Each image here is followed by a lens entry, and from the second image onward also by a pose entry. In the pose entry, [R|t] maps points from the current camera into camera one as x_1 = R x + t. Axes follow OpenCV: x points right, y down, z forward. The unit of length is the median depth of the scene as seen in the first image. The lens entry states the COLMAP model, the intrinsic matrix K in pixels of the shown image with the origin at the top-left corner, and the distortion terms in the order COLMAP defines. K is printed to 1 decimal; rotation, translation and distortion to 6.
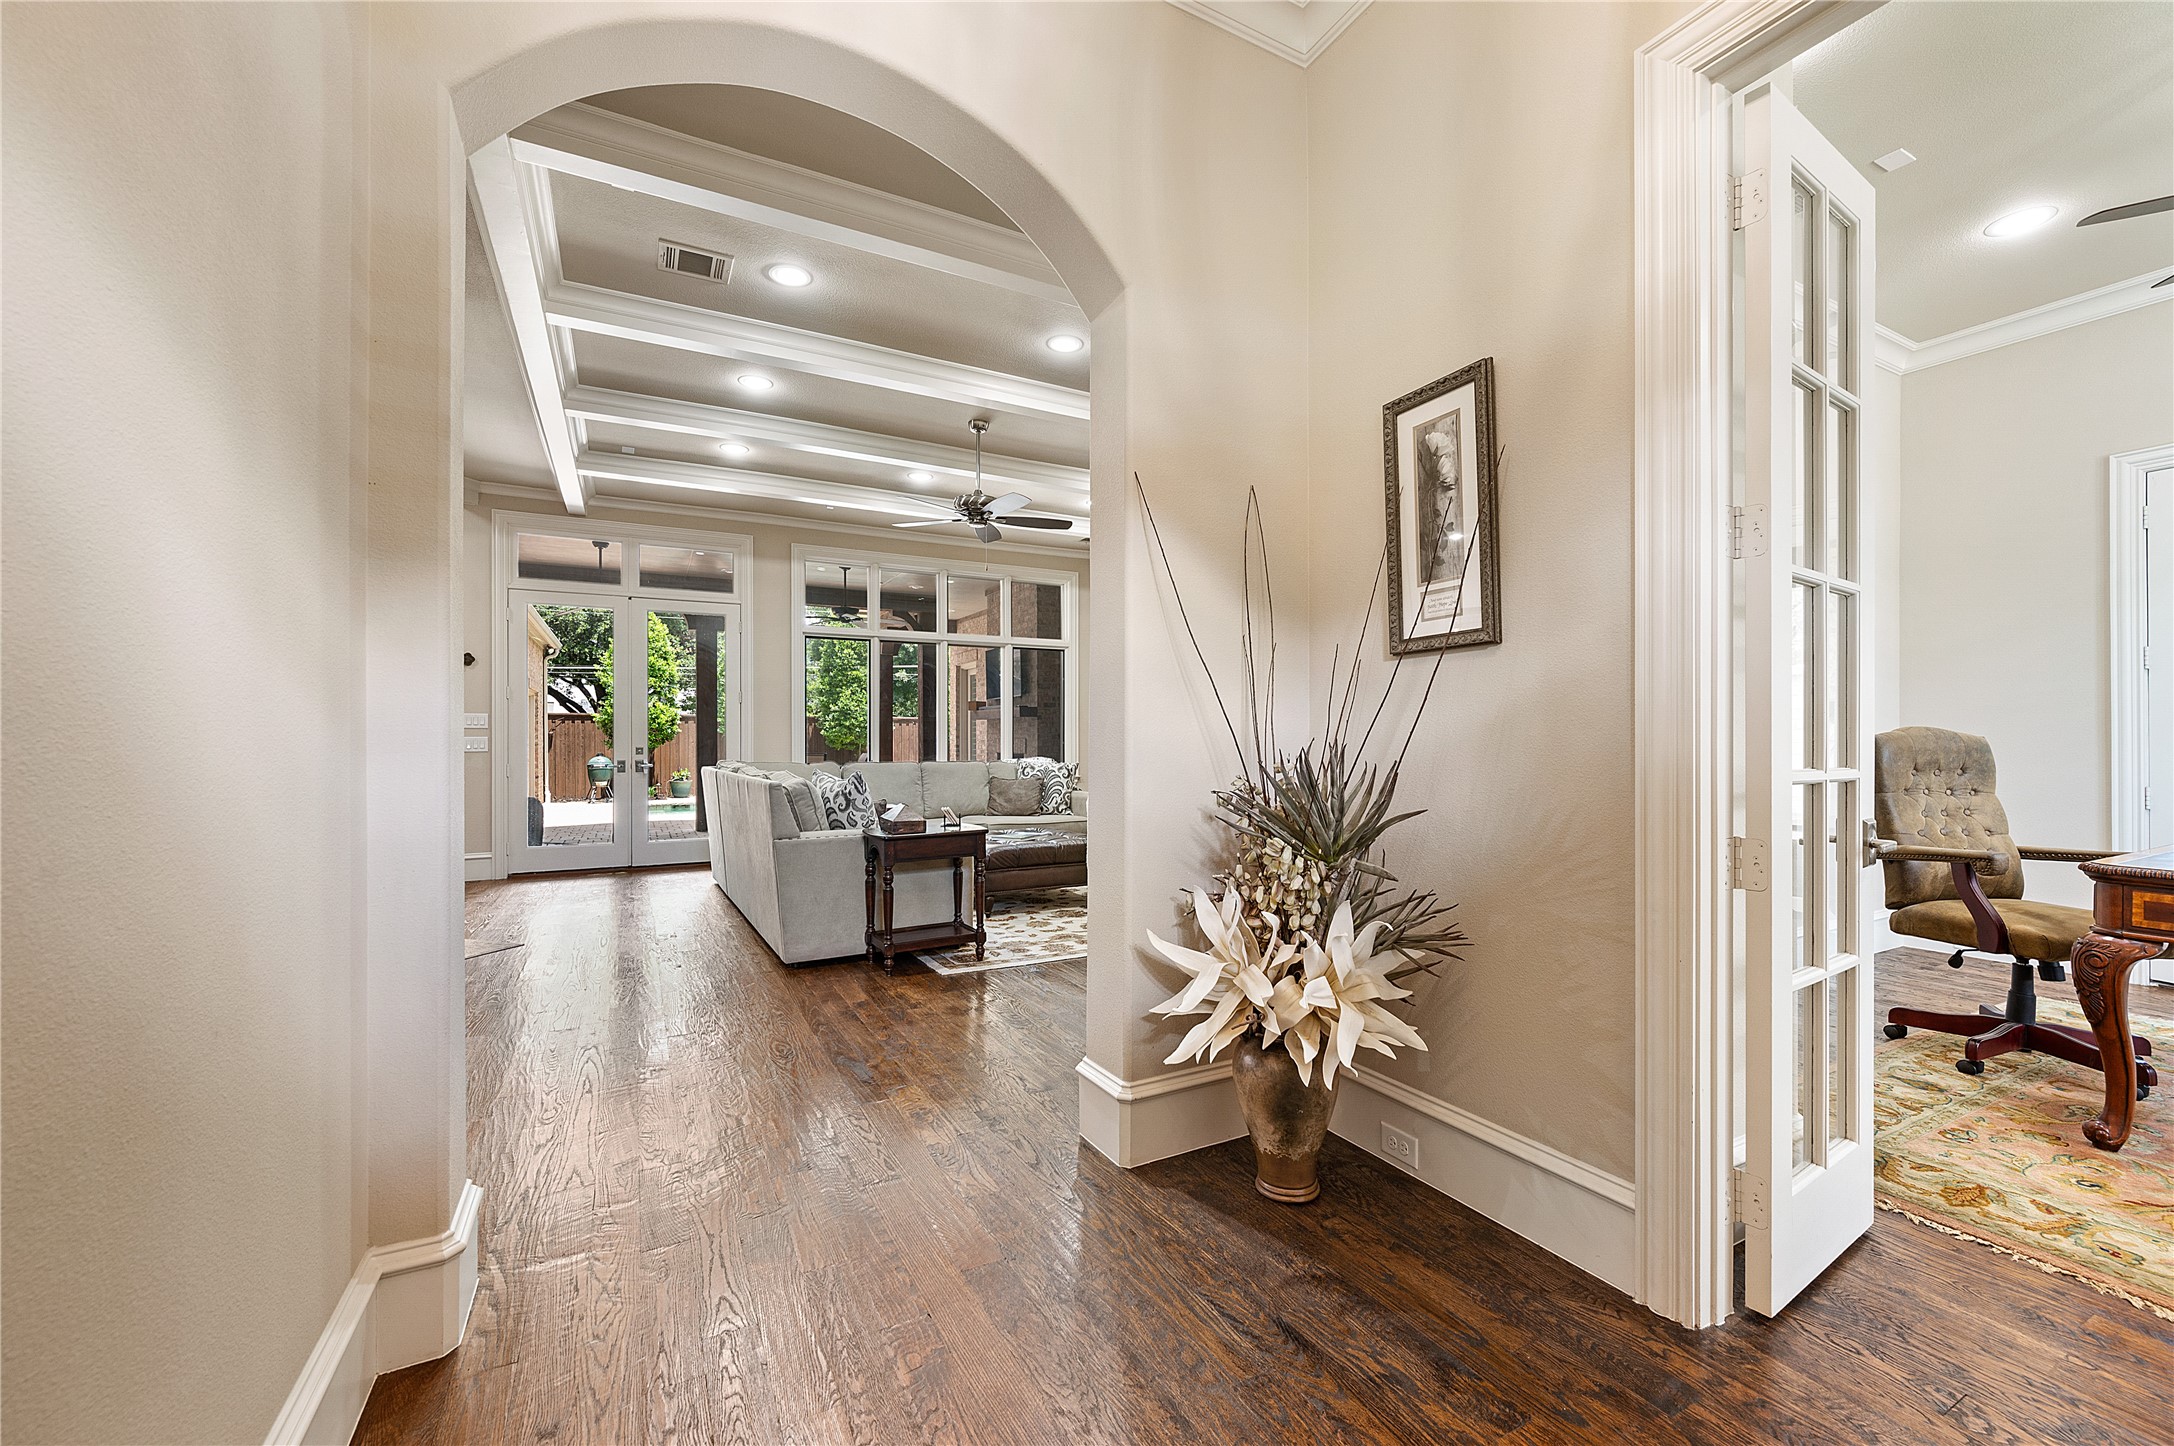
lens RADIAL K [[863.6, 0, 1083.5], [0, 863.6, 739.9], [0, 0, 1]] dist [-0.000373, 0.000499]
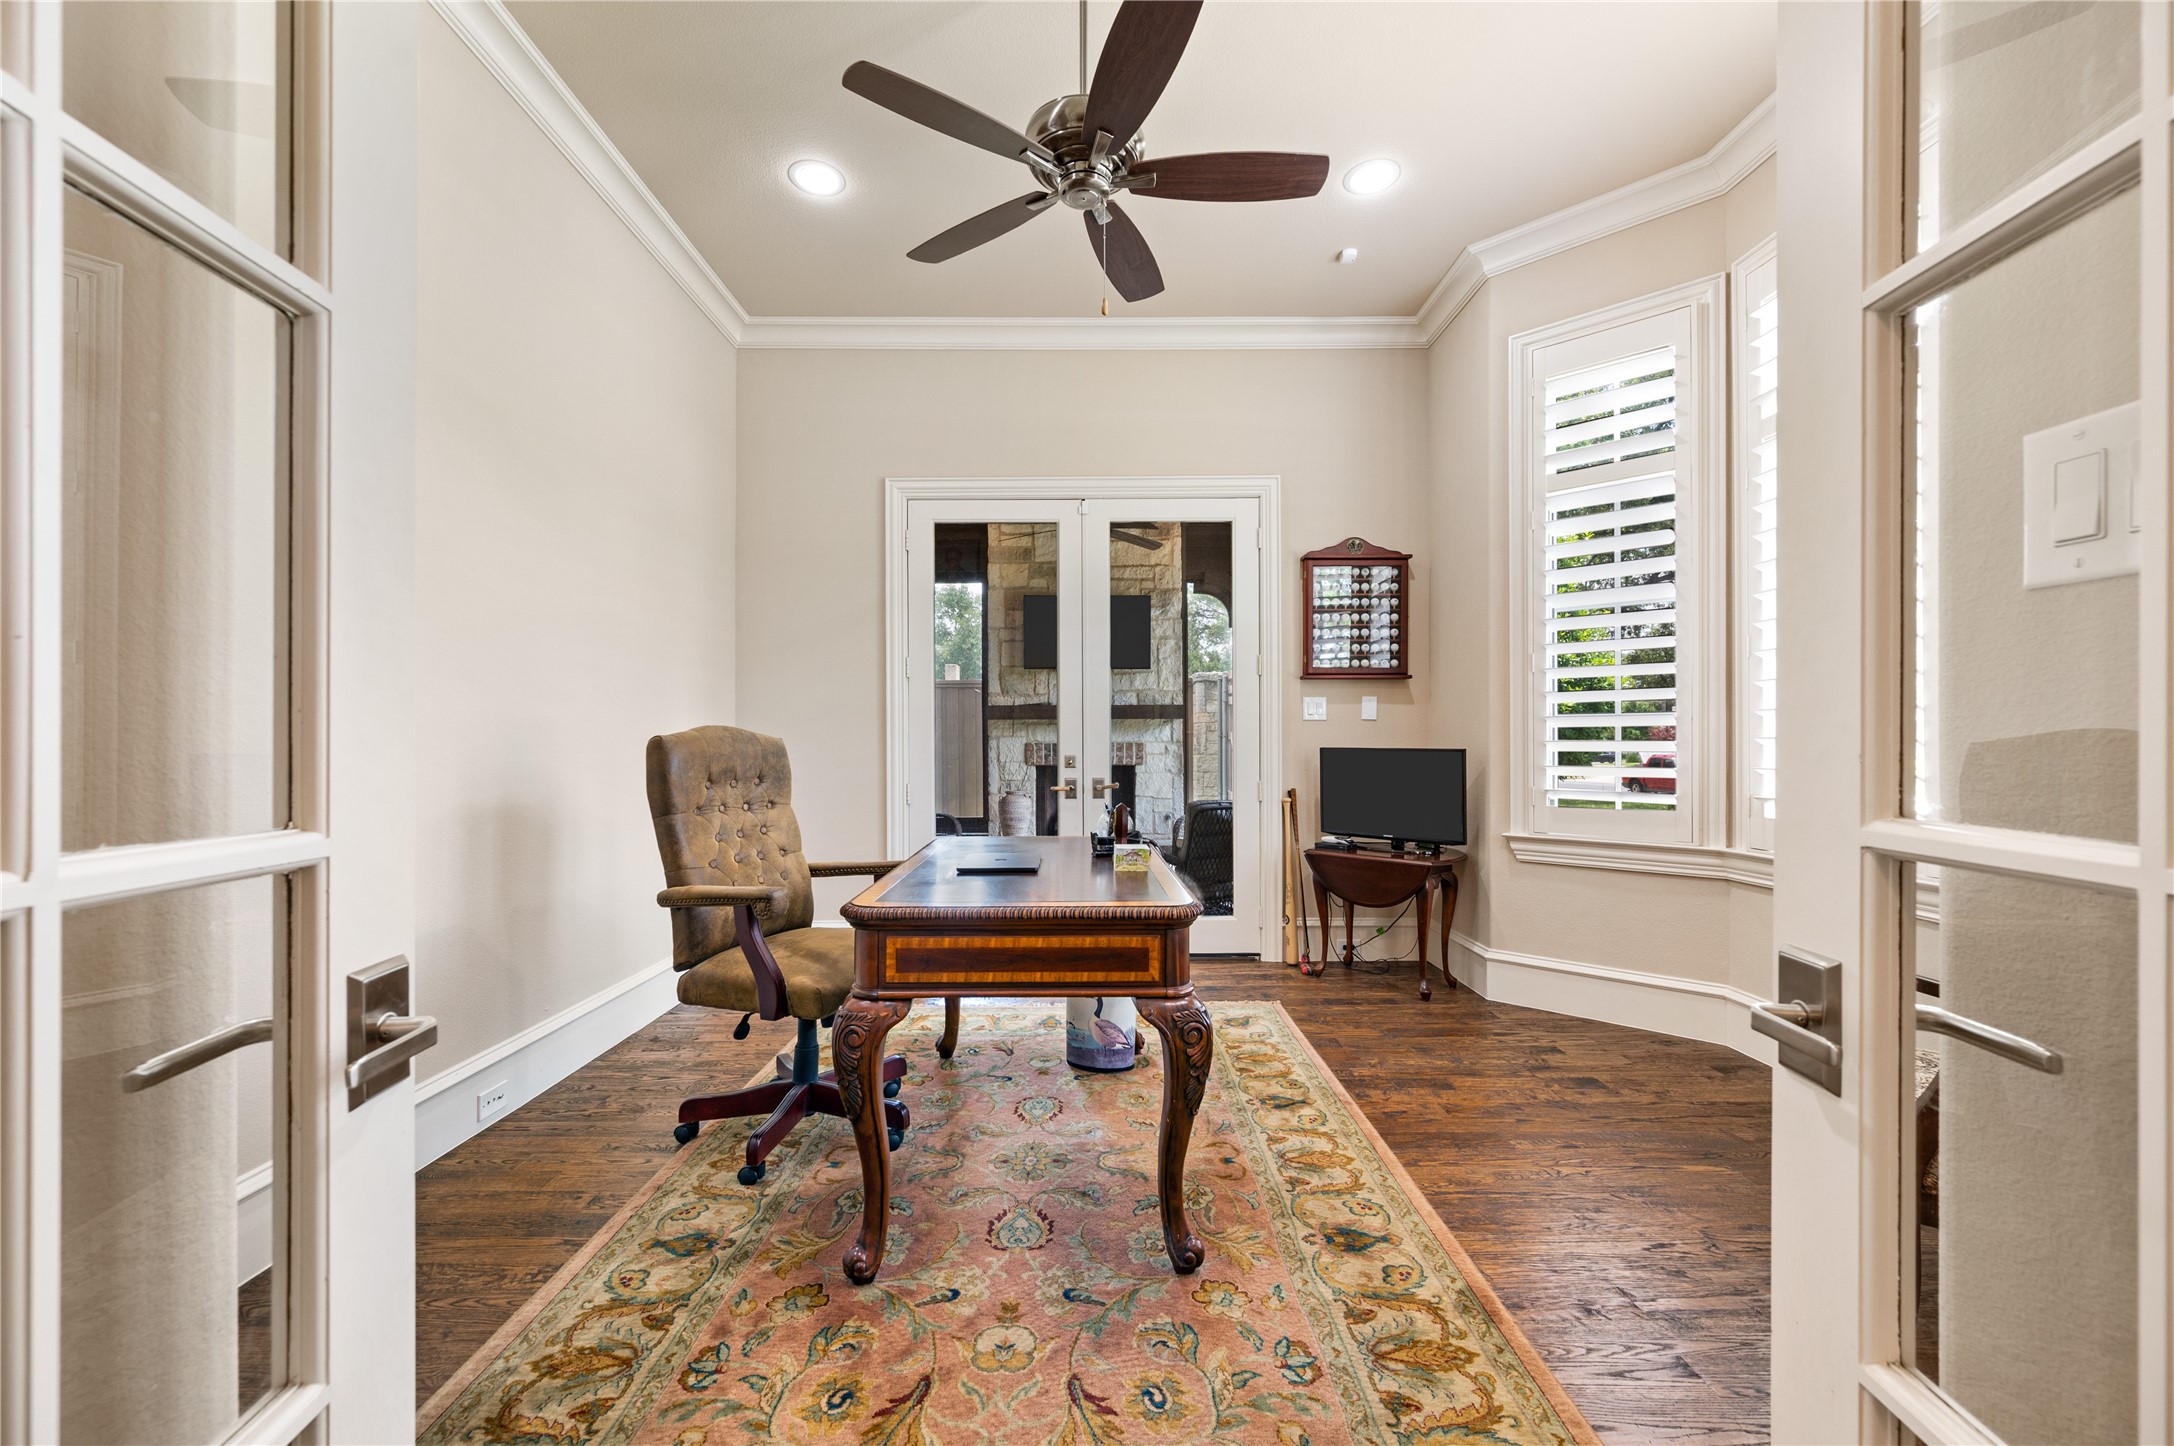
lens RADIAL K [[863.6, 0, 1083.5], [0, 863.6, 739.9], [0, 0, 1]] dist [-0.000373, 0.000499]
pose [[0.468731, 0.000985, 0.883340, 0.470978], [-0.000169, 0.999999, -0.001025, -0.001441], [-0.883341, 0.000331, 0.468731, 0.369716]]
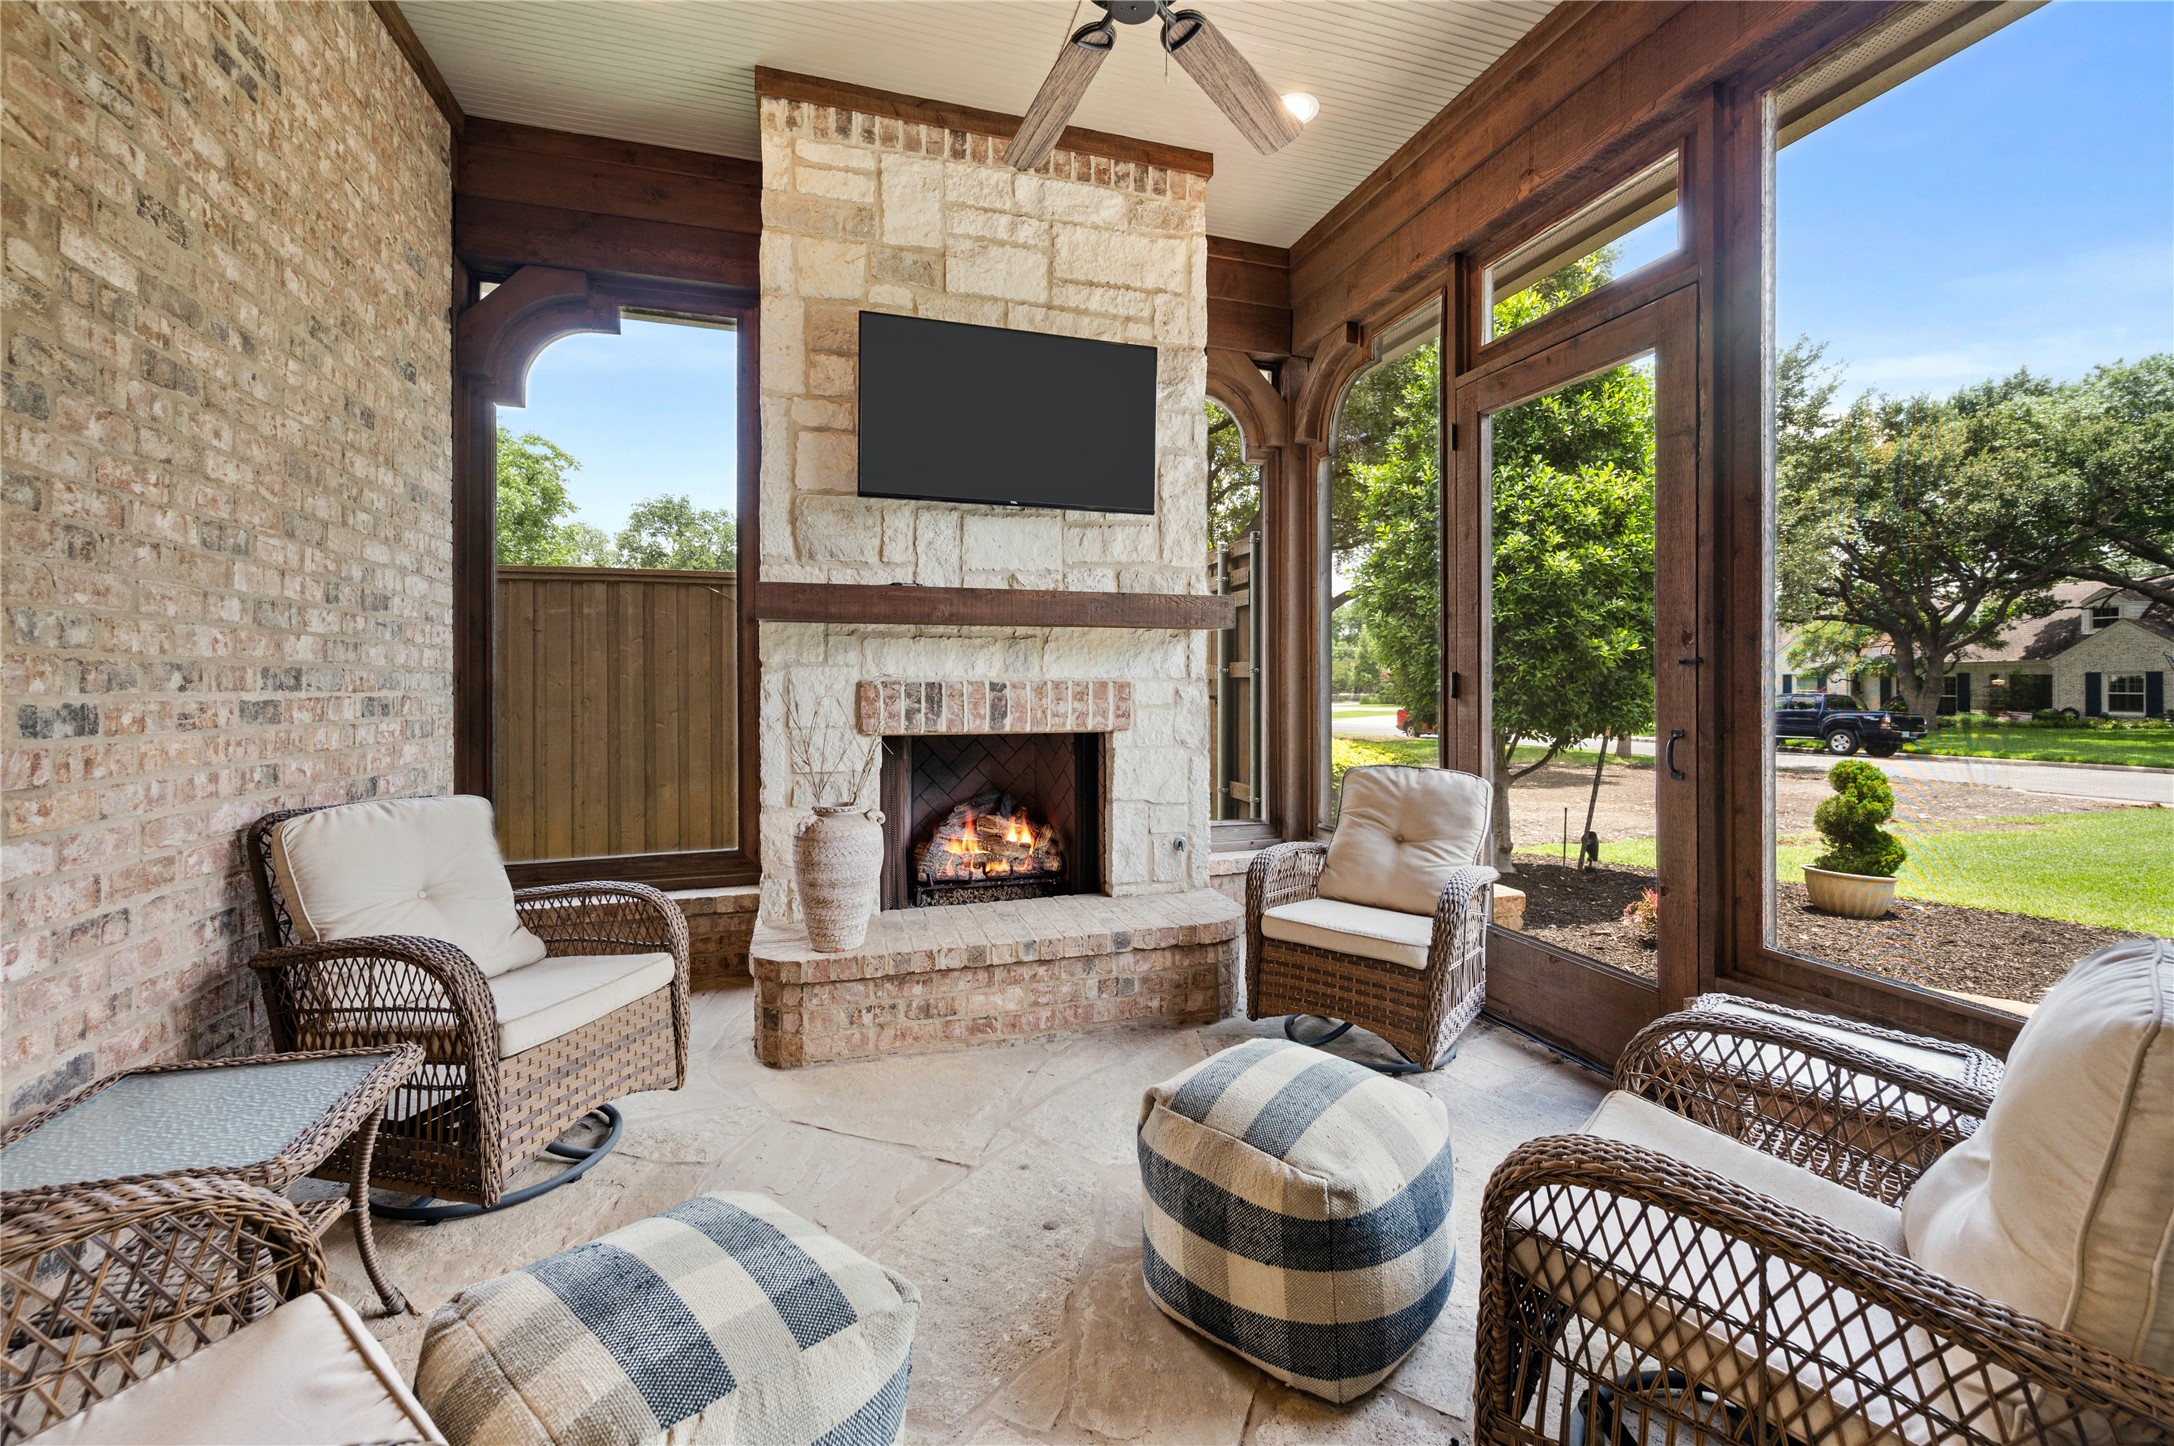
lens RADIAL K [[857.3, 0, 1089.7], [0, 857.3, 675.5], [0, 0, 1]] dist [0.000053, 0.000015]
pose [[0.181174, 0.006707, 0.983428, 0.839380], [-0.002865, 0.999976, -0.006292, 0.000278], [-0.983447, -0.001678, 0.181189, 0.639402]]
